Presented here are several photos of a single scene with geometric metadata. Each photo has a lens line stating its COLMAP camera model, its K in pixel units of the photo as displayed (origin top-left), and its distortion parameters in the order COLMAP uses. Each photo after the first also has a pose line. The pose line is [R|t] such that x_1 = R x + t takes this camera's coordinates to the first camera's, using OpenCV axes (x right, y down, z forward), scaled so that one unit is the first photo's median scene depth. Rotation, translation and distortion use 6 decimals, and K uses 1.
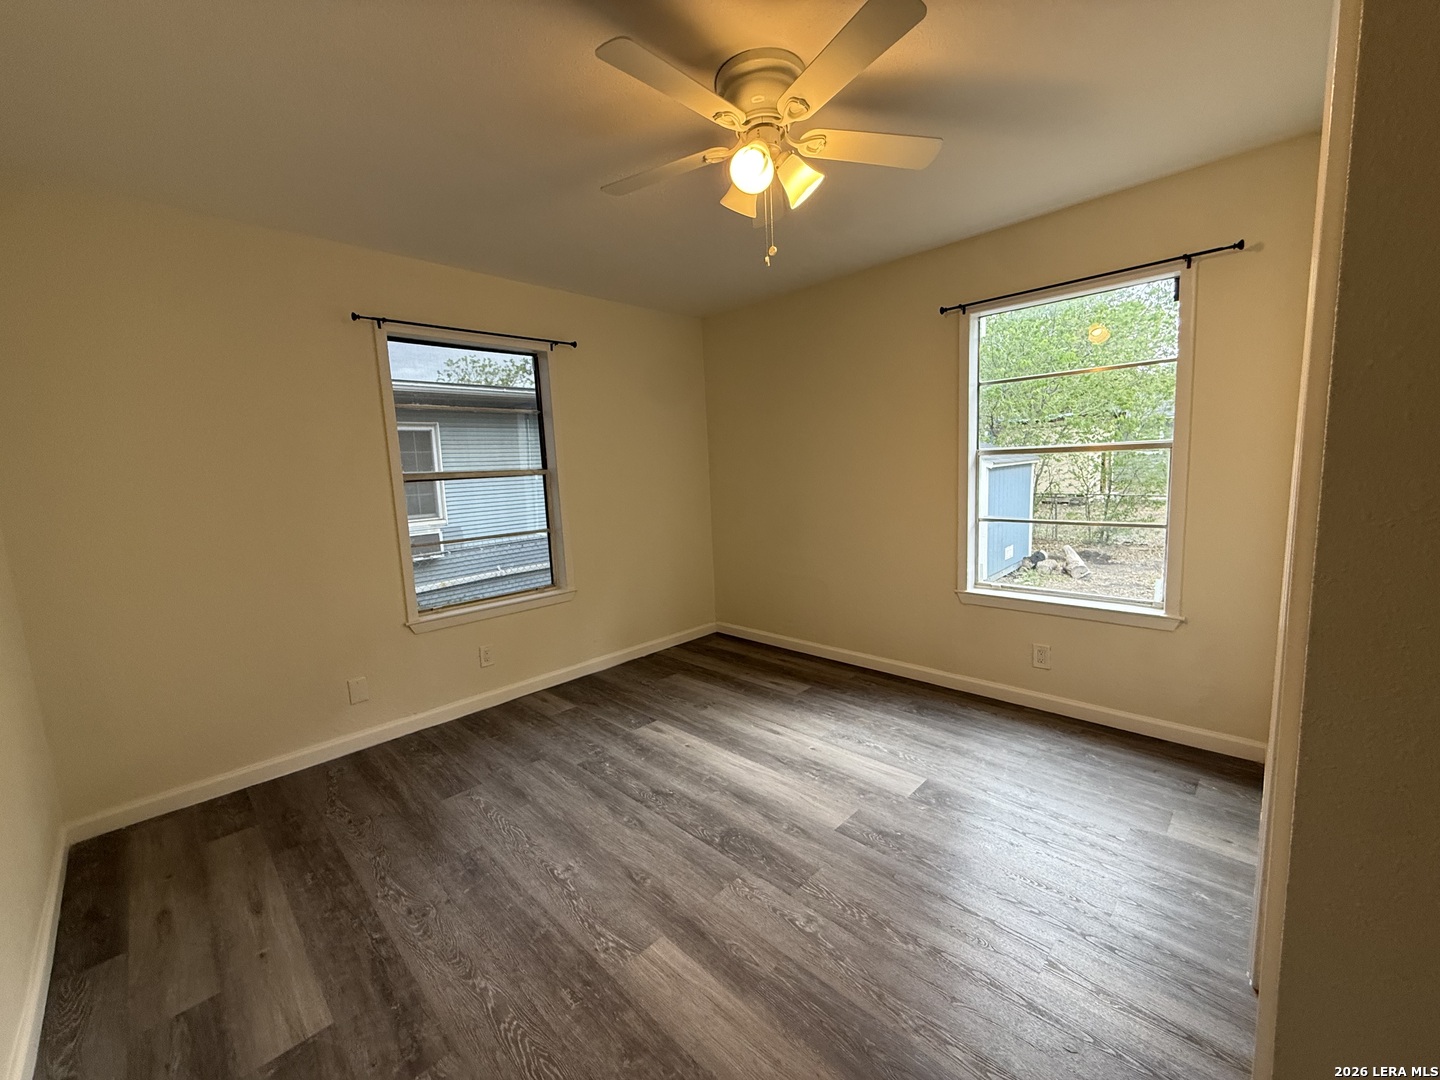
lens RADIAL K [[574.9, 0, 721.5], [0, 574.9, 539.4], [0, 0, 1]] dist [-0.001474, 0.000087]
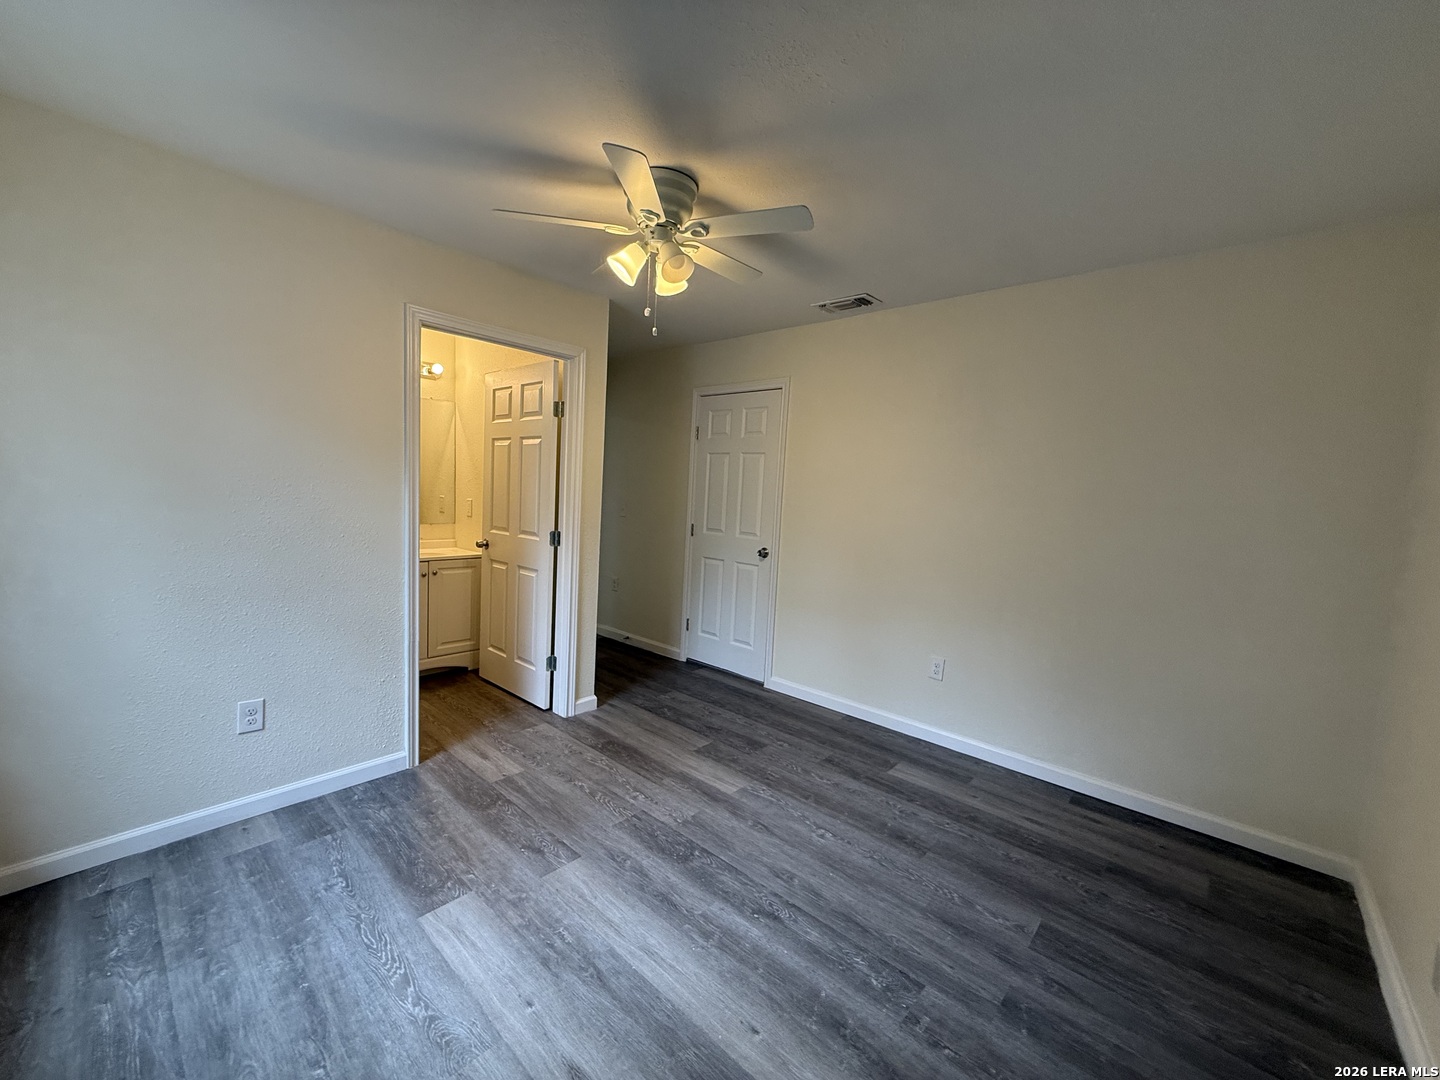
lens RADIAL K [[574.9, 0, 721.5], [0, 574.9, 539.4], [0, 0, 1]] dist [-0.001474, 0.000087]
pose [[-0.999080, 0.002889, -0.042789, -0.009050], [-0.006520, 0.975897, 0.218135, -0.251961], [0.042387, 0.218214, -0.974980, 1.780627]]
